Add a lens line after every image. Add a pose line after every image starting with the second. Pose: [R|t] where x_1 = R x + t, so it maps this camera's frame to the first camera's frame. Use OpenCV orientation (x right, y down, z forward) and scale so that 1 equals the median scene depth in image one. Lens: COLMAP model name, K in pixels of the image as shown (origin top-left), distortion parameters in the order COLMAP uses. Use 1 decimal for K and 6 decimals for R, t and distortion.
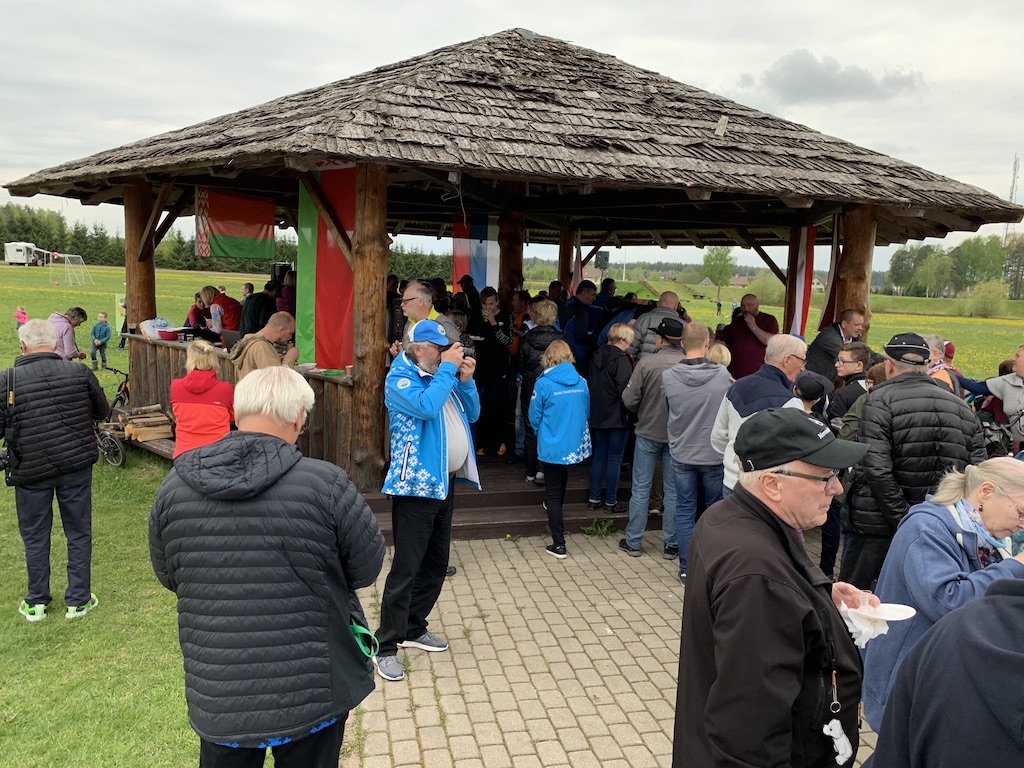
lens RADIAL K [[768.9, 0, 515.1], [0, 768.9, 383.3], [0, 0, 1]] dist [-0.026505, -0.002257]
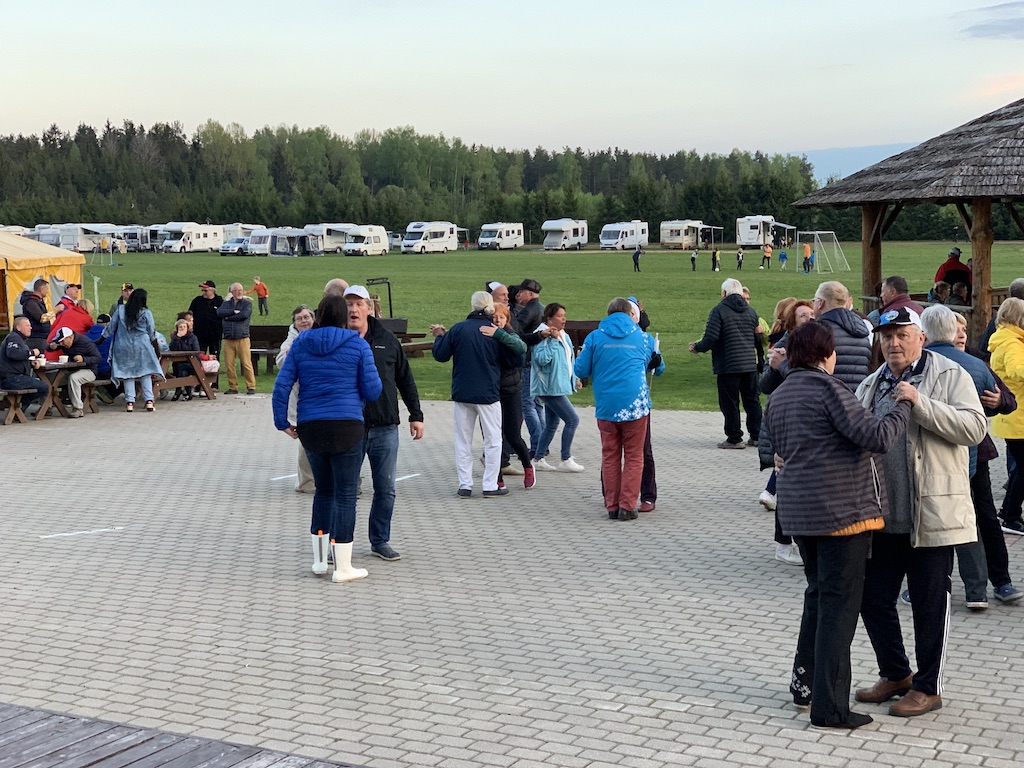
lens RADIAL K [[1549.7, 0, 518.8], [0, 1549.7, 376.6], [0, 0, 1]] dist [0.167659, 0.000000]
pose [[0.755170, -0.002671, -0.655523, 0.117496], [-0.033107, 0.998560, -0.042209, 0.028710], [0.654692, 0.053578, 0.753995, -0.205033]]
